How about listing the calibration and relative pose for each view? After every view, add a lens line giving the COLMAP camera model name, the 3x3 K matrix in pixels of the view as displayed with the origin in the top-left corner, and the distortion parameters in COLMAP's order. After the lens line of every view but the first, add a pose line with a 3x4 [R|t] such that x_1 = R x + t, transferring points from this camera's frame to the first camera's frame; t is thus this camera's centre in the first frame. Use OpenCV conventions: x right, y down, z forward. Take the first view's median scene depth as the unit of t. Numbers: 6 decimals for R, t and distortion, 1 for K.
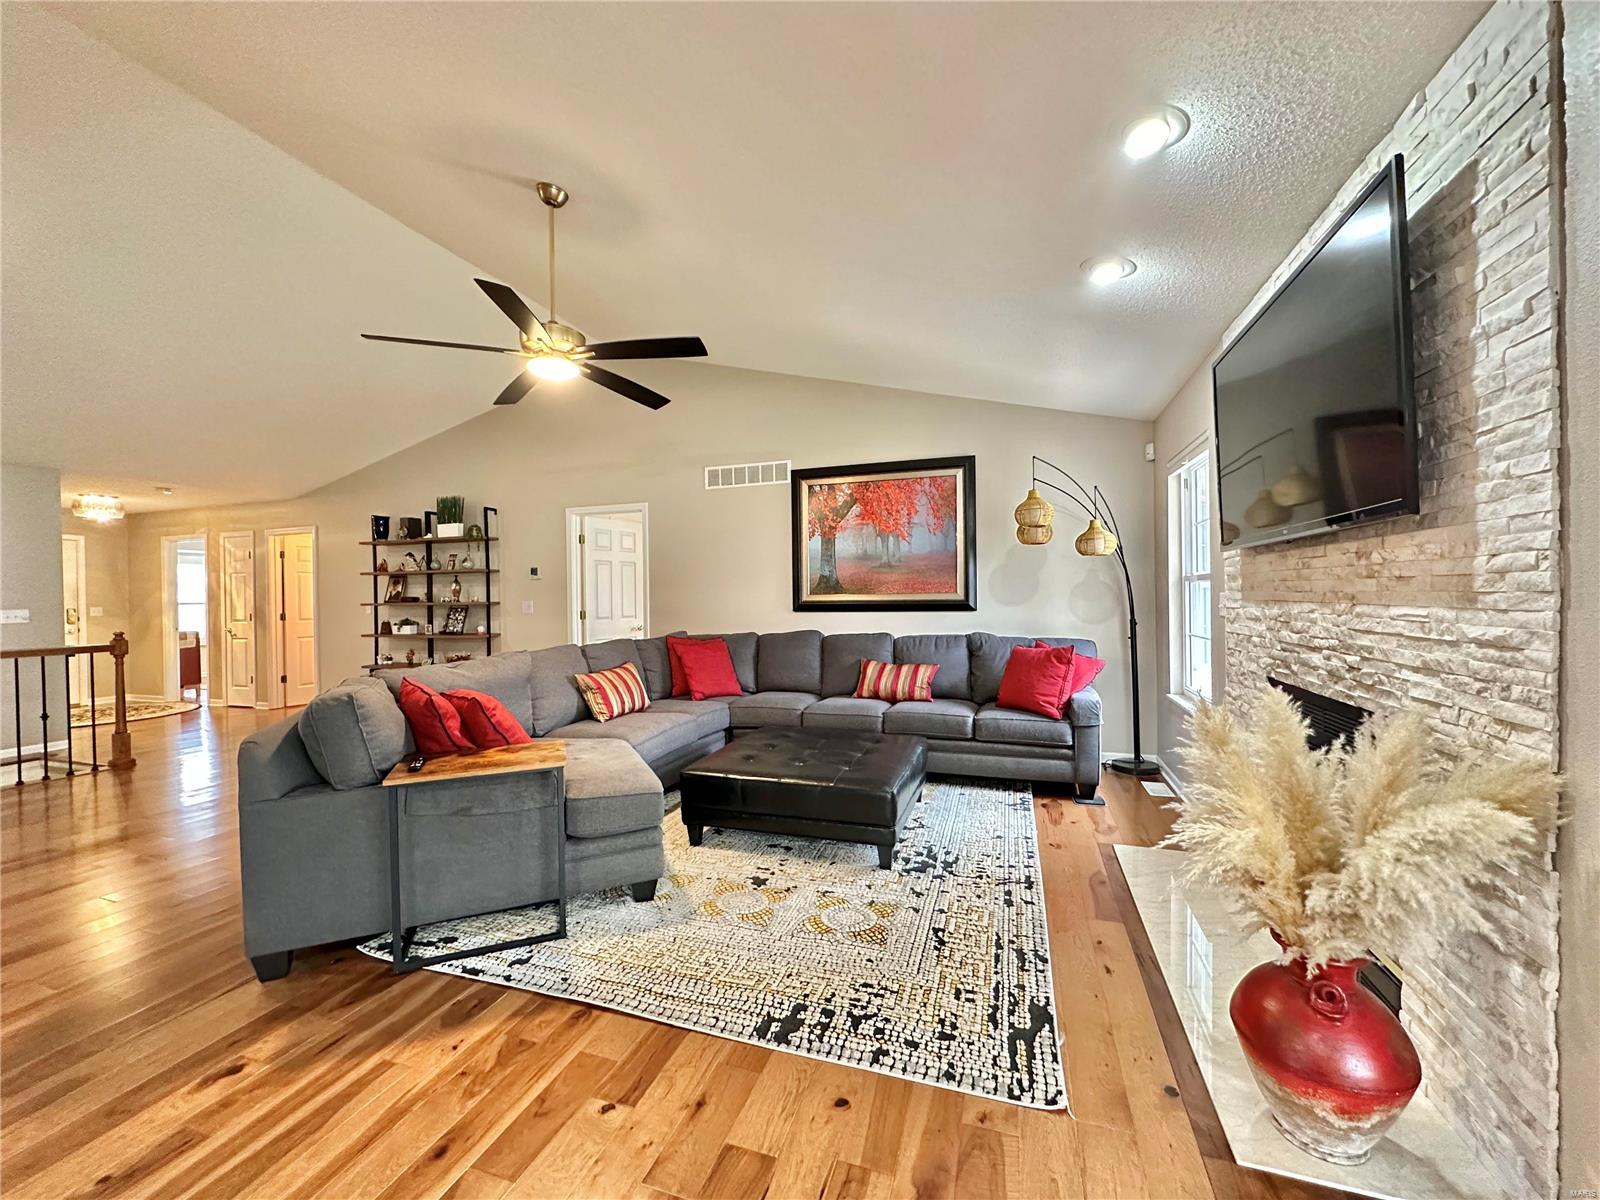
lens RADIAL K [[635.9, 0, 803.5], [0, 635.9, 599.2], [0, 0, 1]] dist [-0.001369, -0.001004]
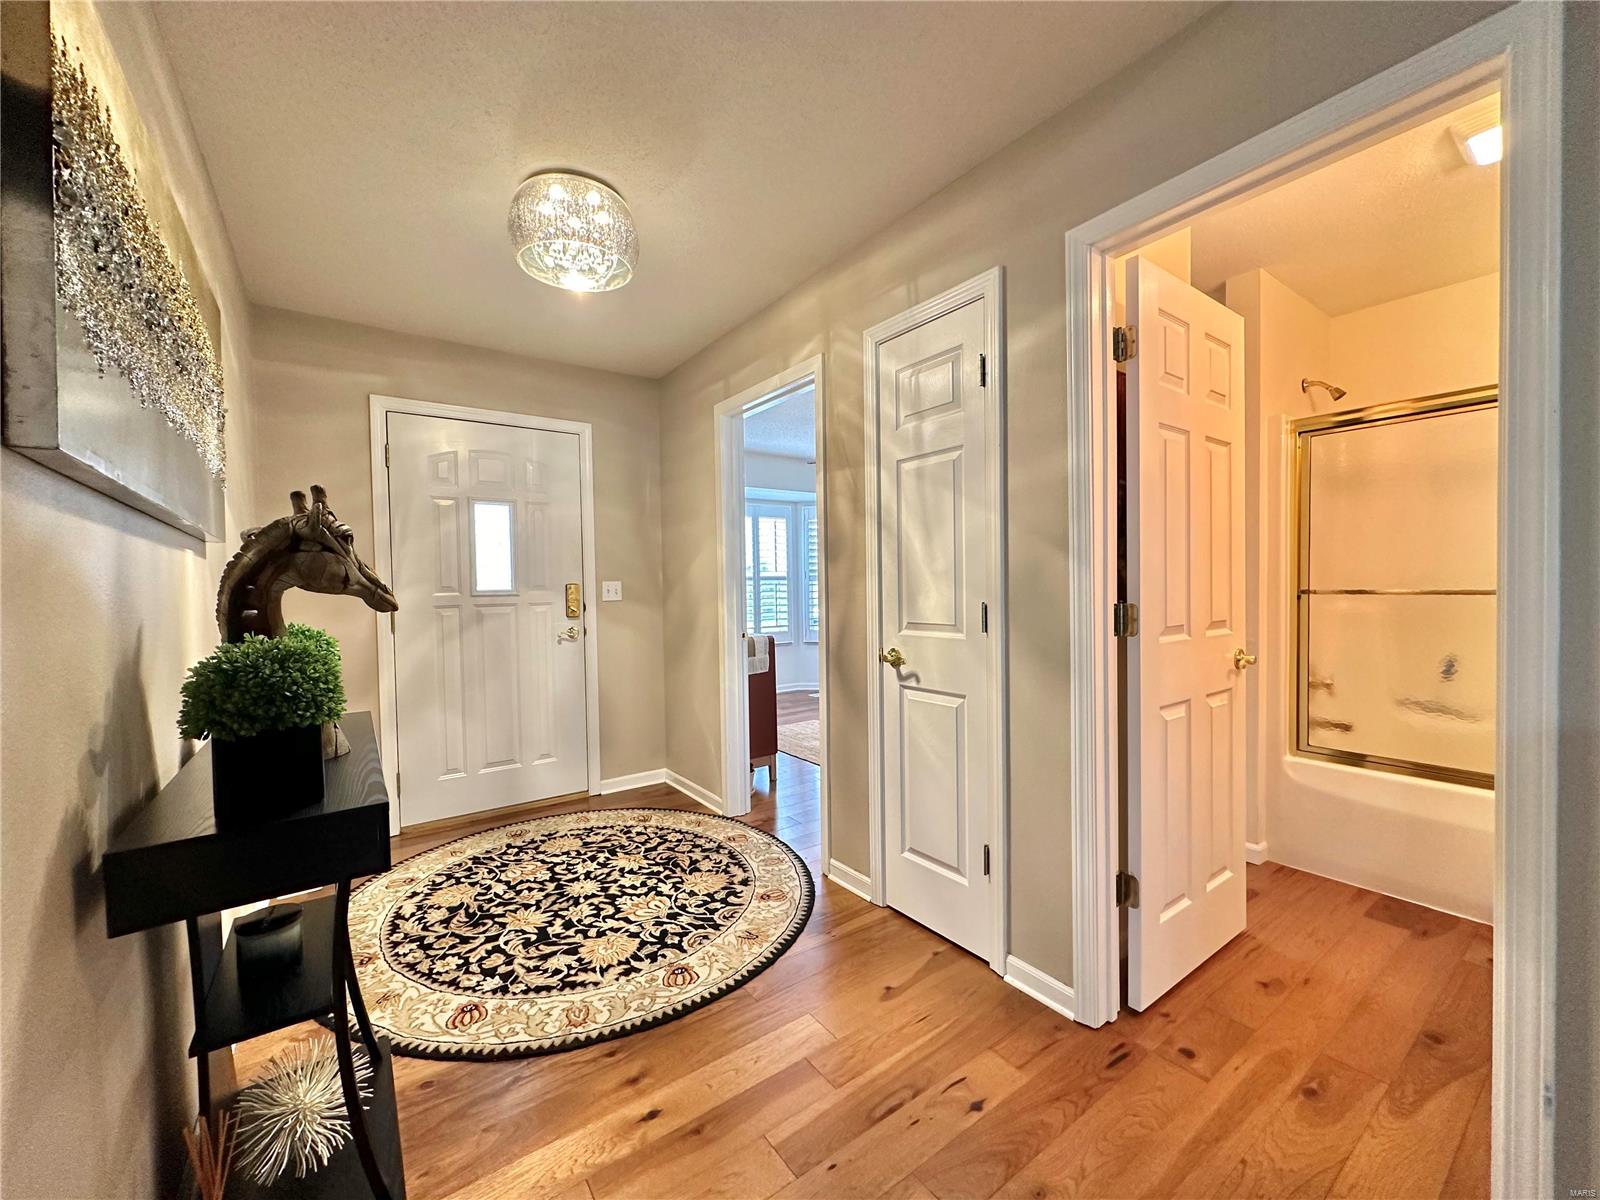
lens RADIAL K [[635.9, 0, 799.2], [0, 635.9, 591.5], [0, 0, 1]] dist [-0.001369, -0.001004]
pose [[0.811684, 0.004758, -0.584077, -1.988492], [0.006026, 0.999845, 0.016519, 0.035872], [0.584065, -0.016928, 0.811530, 1.904144]]
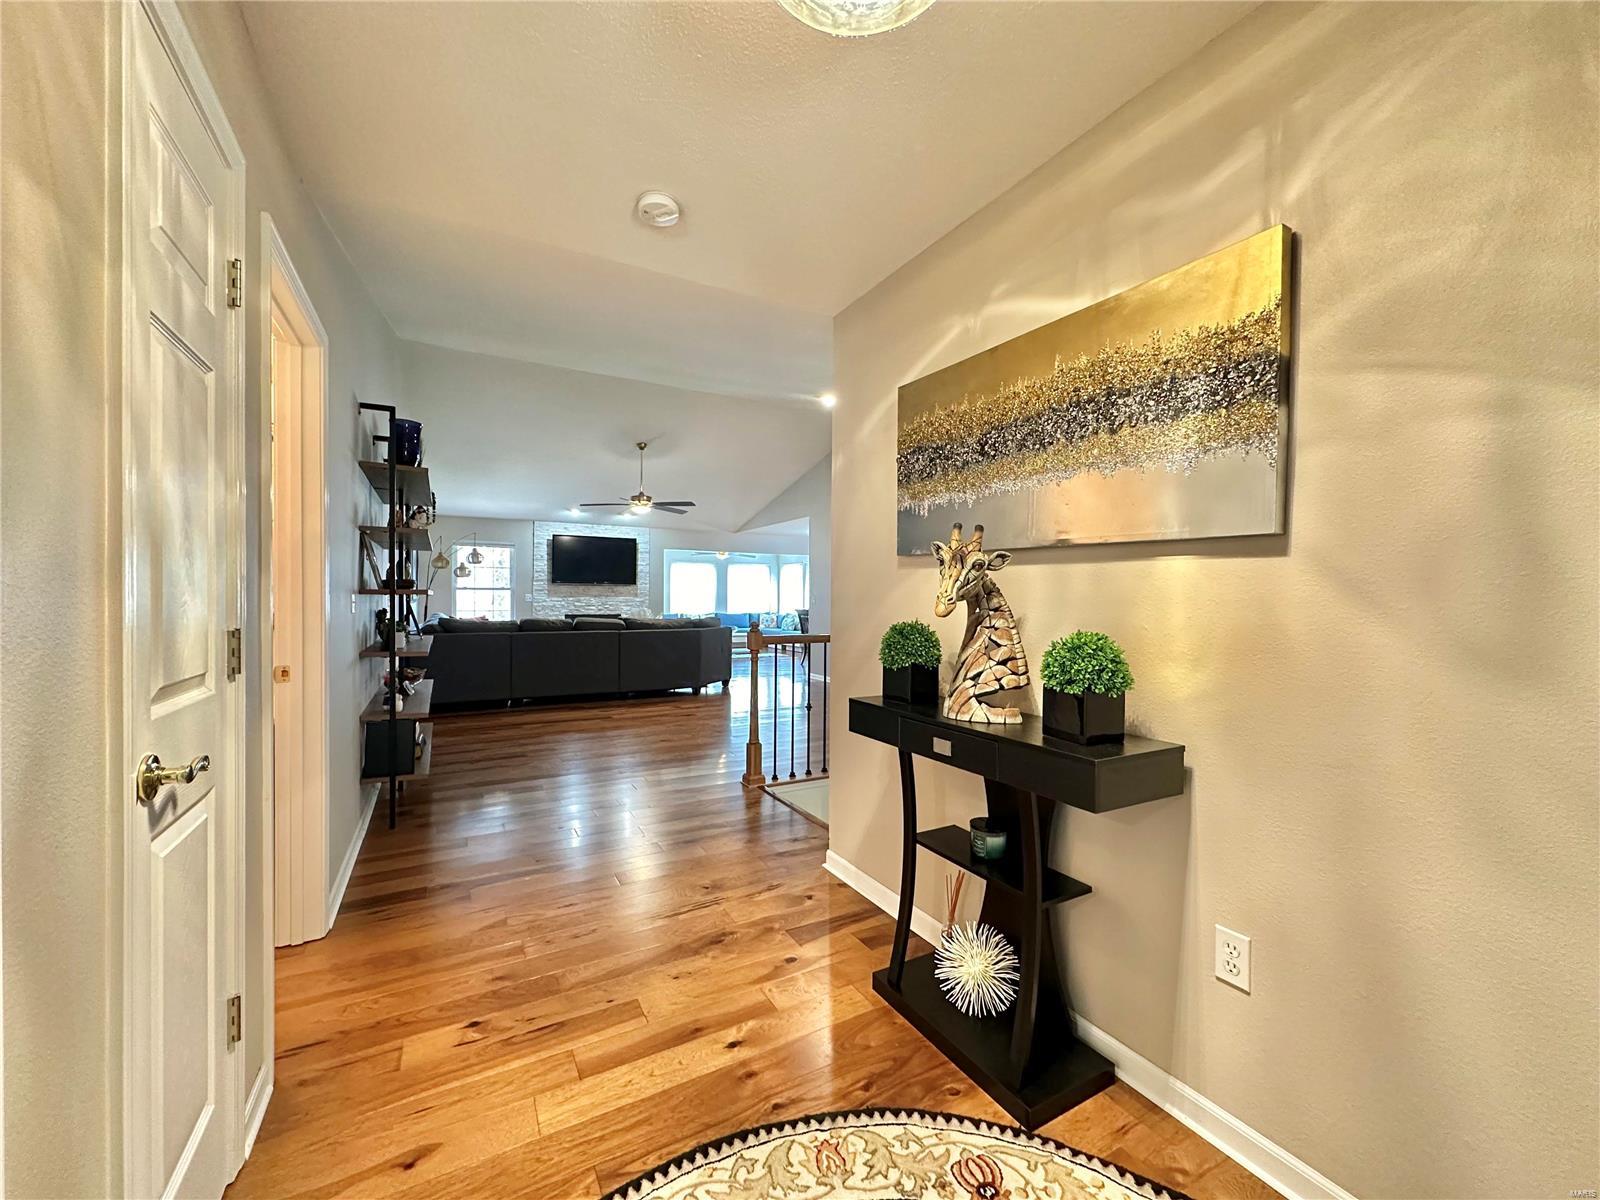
lens RADIAL K [[635.9, 0, 798.3], [0, 635.9, 604.3], [0, 0, 1]] dist [-0.001369, -0.001004]
pose [[-0.741257, 0.006681, 0.671188, -2.743577], [0.008824, 0.999961, -0.000209, 0.043863], [-0.671164, 0.005768, -0.741287, 2.565270]]
